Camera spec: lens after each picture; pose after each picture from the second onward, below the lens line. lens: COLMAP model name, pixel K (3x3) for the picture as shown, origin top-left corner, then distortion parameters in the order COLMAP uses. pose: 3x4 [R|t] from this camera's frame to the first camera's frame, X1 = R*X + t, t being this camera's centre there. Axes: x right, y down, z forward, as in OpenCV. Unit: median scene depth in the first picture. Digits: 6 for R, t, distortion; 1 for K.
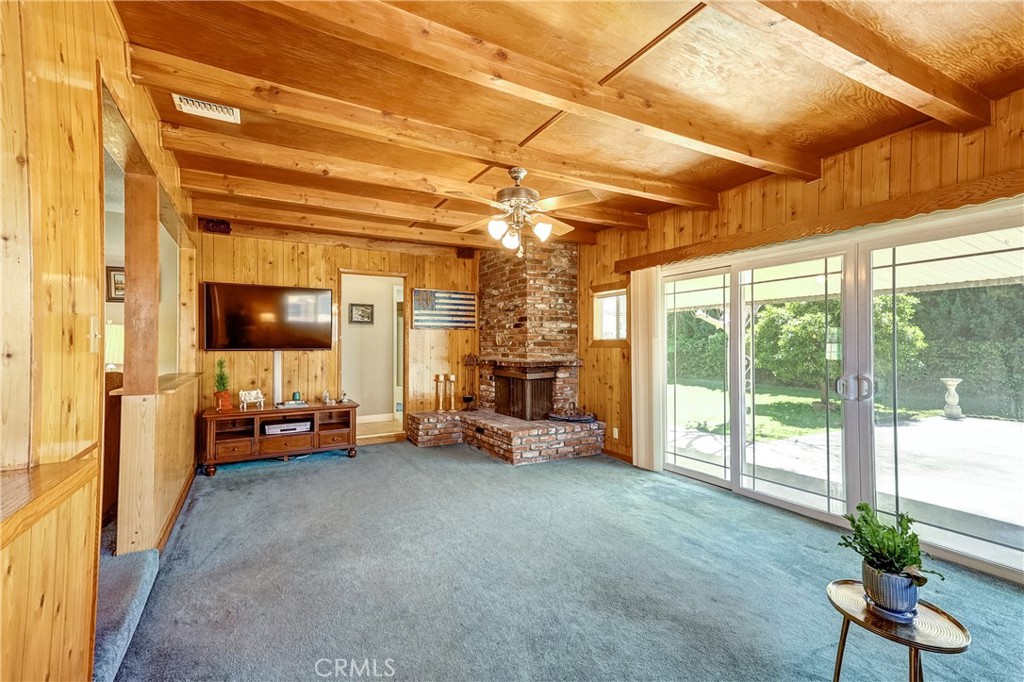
lens RADIAL K [[464.3, 0, 512.7], [0, 464.3, 344.0], [0, 0, 1]] dist [0.001721, 0.000373]
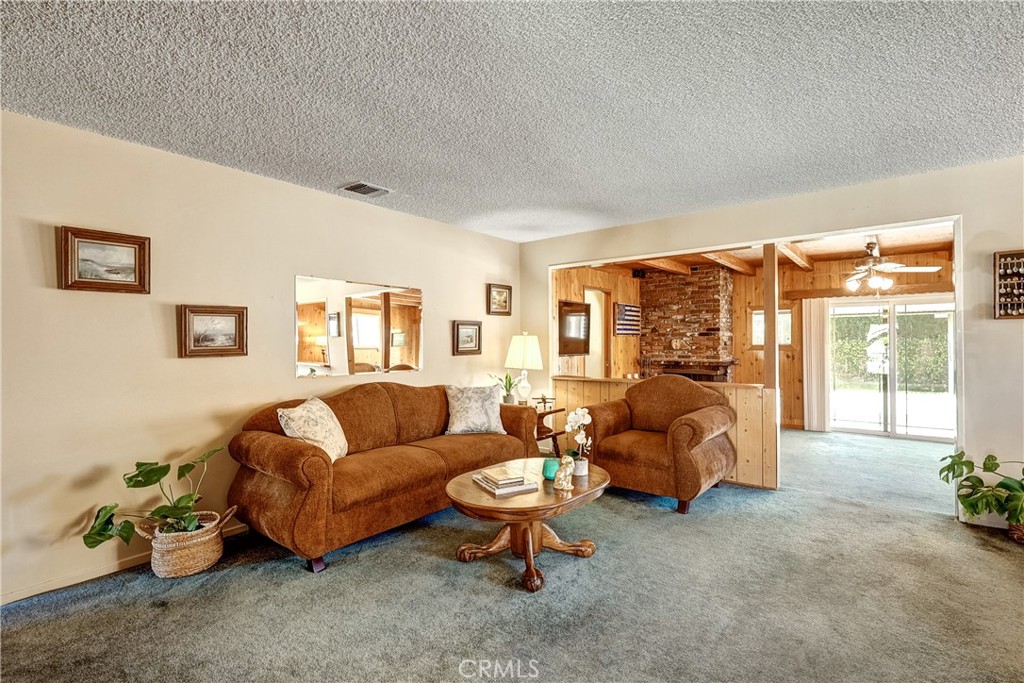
lens RADIAL K [[464.3, 0, 512.7], [0, 464.3, 344.5], [0, 0, 1]] dist [0.001721, 0.000373]
pose [[0.916457, -0.008390, 0.400045, -1.047216], [0.005628, 0.999952, 0.008079, -0.024935], [-0.400094, -0.005153, 0.916460, 0.012931]]
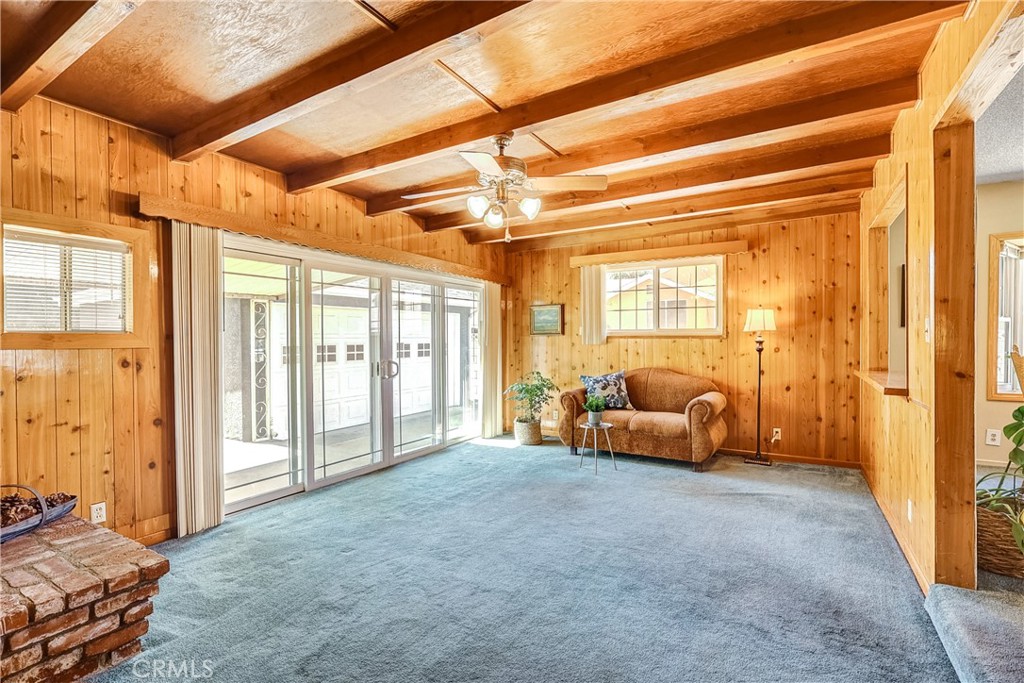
lens RADIAL K [[464.3, 0, 512.7], [0, 464.3, 344.5], [0, 0, 1]] dist [0.001721, 0.000373]
pose [[-0.493513, -0.007409, 0.869707, -0.434401], [0.000728, 0.999960, 0.008932, -0.000571], [-0.869738, 0.005042, -0.493488, 0.809202]]
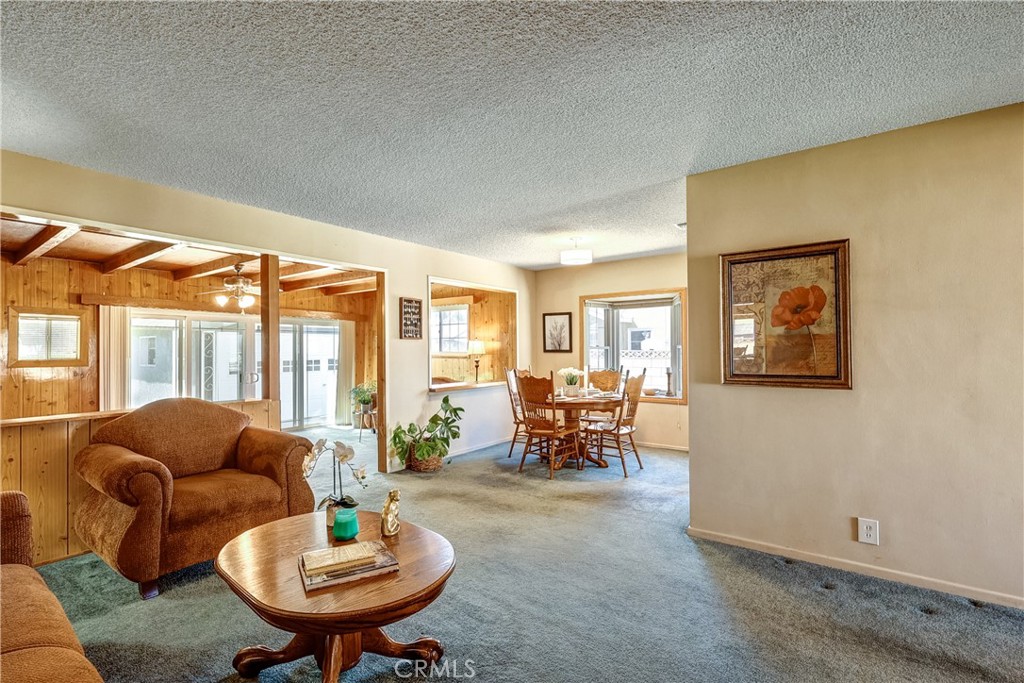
lens RADIAL K [[464.3, 0, 512.7], [0, 464.3, 344.5], [0, 0, 1]] dist [0.001721, 0.000373]
pose [[-0.410666, 0.015674, 0.911651, -1.186907], [0.002548, 0.999868, -0.016042, -0.024128], [-0.911782, -0.004265, -0.410652, 0.442875]]
